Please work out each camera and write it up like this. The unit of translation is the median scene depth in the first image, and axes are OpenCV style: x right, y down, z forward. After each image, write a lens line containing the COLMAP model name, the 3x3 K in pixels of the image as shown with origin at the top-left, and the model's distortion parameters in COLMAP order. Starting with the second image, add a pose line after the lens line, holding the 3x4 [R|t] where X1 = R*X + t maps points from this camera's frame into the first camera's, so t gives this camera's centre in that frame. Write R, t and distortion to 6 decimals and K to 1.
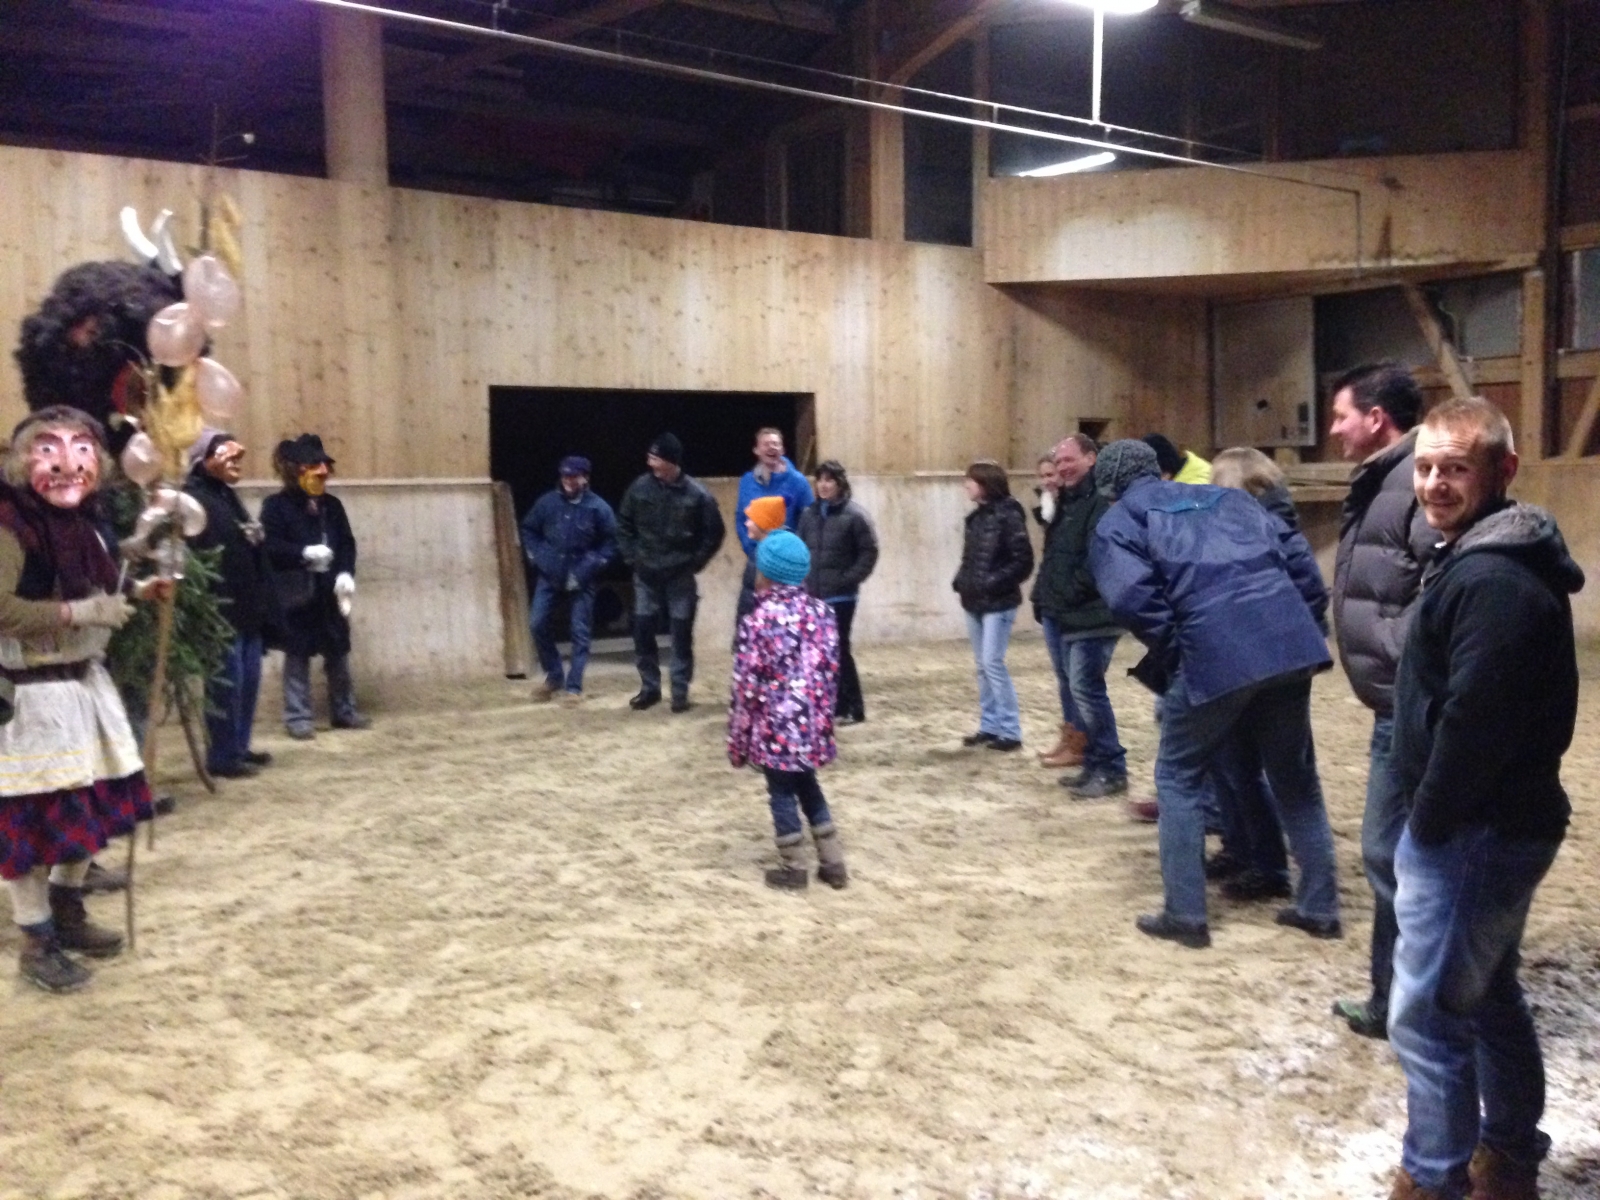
lens RADIAL K [[1422.6, 0, 799.2], [0, 1422.6, 658.0], [0, 0, 1]] dist [0.153066, -0.296690]
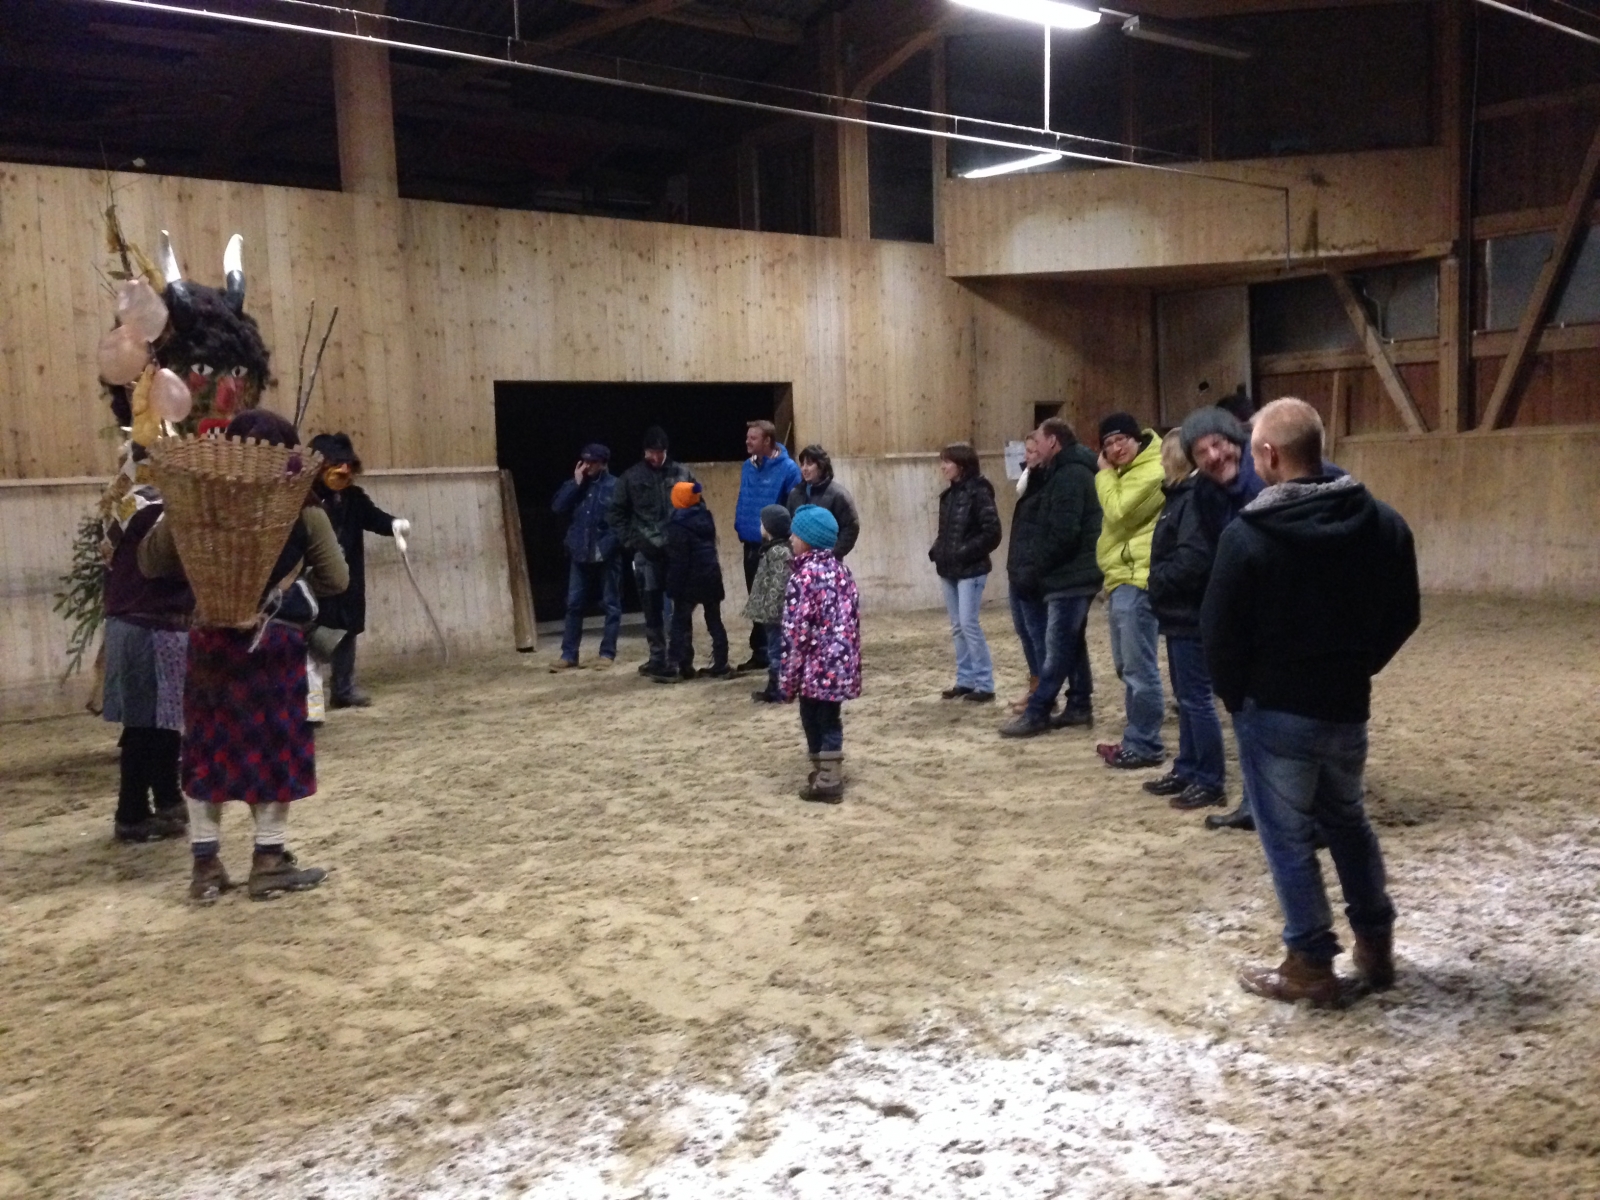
lens RADIAL K [[1422.6, 0, 799.2], [0, 1422.6, 658.0], [0, 0, 1]] dist [0.153066, -0.296690]
pose [[0.999262, -0.021393, 0.031902, -0.027418], [0.021037, 0.999713, 0.011456, 0.012088], [-0.032138, -0.010777, 0.999425, -0.096681]]
